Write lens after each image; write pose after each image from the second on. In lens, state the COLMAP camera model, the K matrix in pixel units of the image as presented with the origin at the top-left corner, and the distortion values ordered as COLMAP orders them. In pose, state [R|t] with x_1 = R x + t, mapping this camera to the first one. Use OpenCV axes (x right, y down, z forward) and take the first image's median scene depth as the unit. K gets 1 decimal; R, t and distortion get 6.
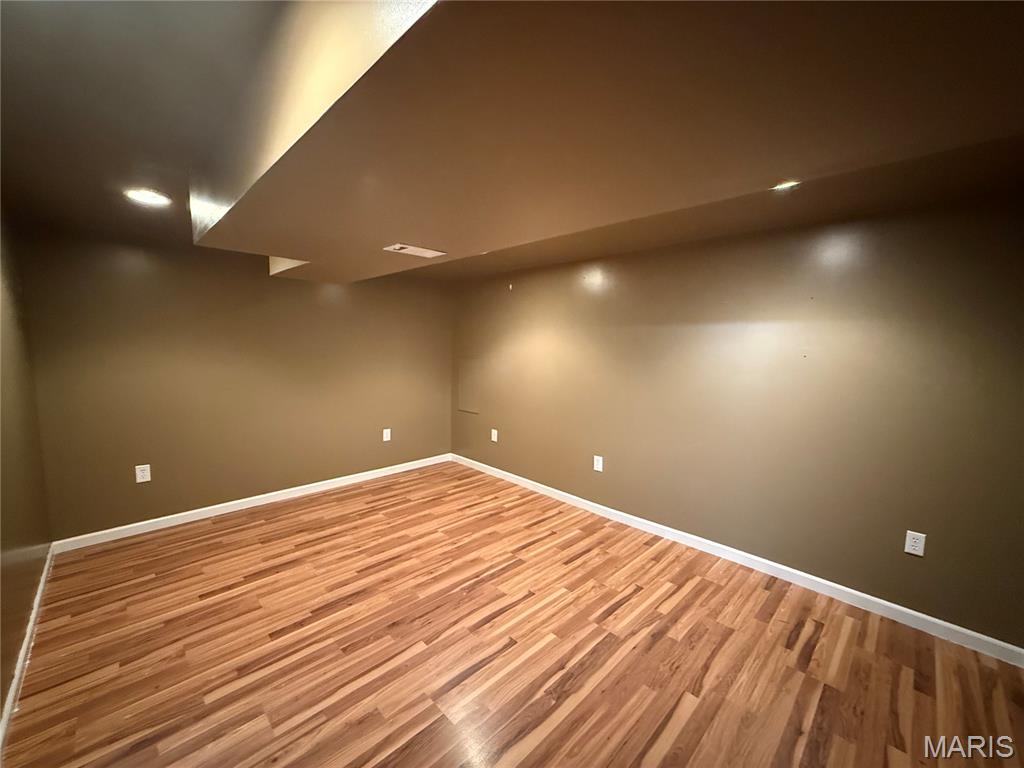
lens RADIAL K [[409.5, 0, 512.4], [0, 409.5, 384.1], [0, 0, 1]] dist [-0.001540, 0.000203]
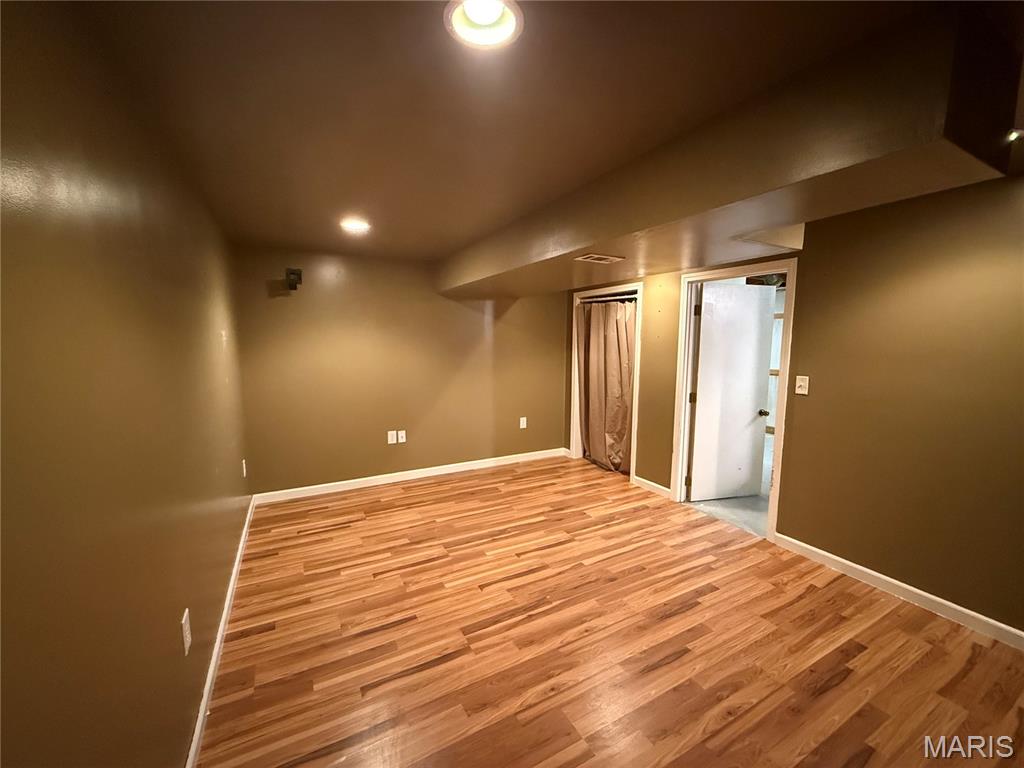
lens RADIAL K [[409.5, 0, 511.3], [0, 409.5, 384.1], [0, 0, 1]] dist [-0.001540, 0.000203]
pose [[-0.959498, -0.051462, 0.276974, -0.292802], [0.006797, 0.978658, 0.205382, -0.184279], [-0.281632, 0.198946, -0.938671, 1.961767]]
